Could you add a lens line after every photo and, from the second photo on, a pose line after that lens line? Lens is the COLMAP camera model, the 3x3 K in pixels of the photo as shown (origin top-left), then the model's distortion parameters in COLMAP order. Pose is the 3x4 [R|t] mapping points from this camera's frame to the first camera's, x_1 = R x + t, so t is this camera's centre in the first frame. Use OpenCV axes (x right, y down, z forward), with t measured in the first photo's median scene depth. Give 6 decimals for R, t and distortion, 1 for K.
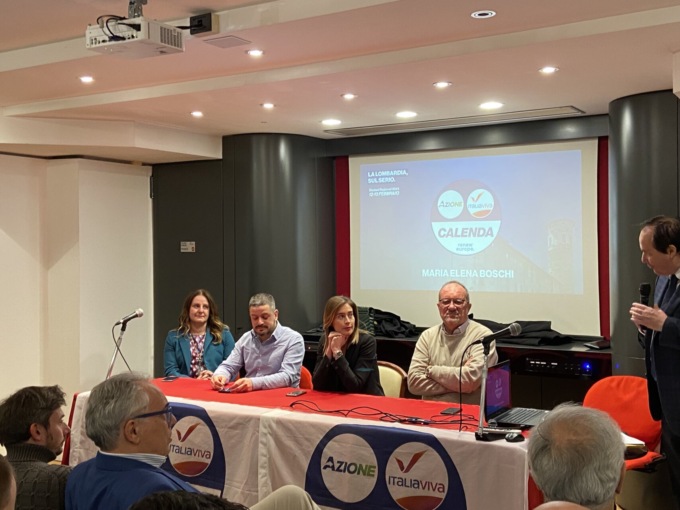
lens RADIAL K [[831.2, 0, 332.7], [0, 831.2, 234.5], [0, 0, 1]] dist [0.061055, 0.000000]
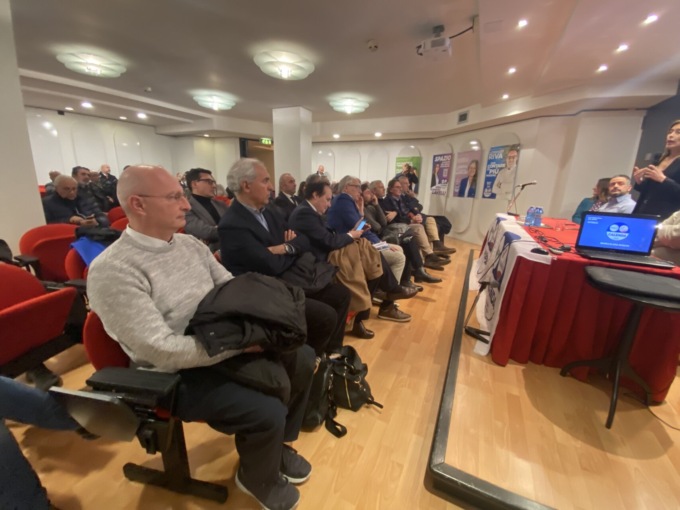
lens RADIAL K [[276.2, 0, 339.3], [0, 276.2, 251.0], [0, 0, 1]] dist [0.004082, -0.010803]
pose [[0.093240, 0.260349, -0.961002, 0.403236], [-0.019707, 0.965500, 0.259656, 0.080298], [0.995449, -0.005272, 0.095154, 0.388697]]
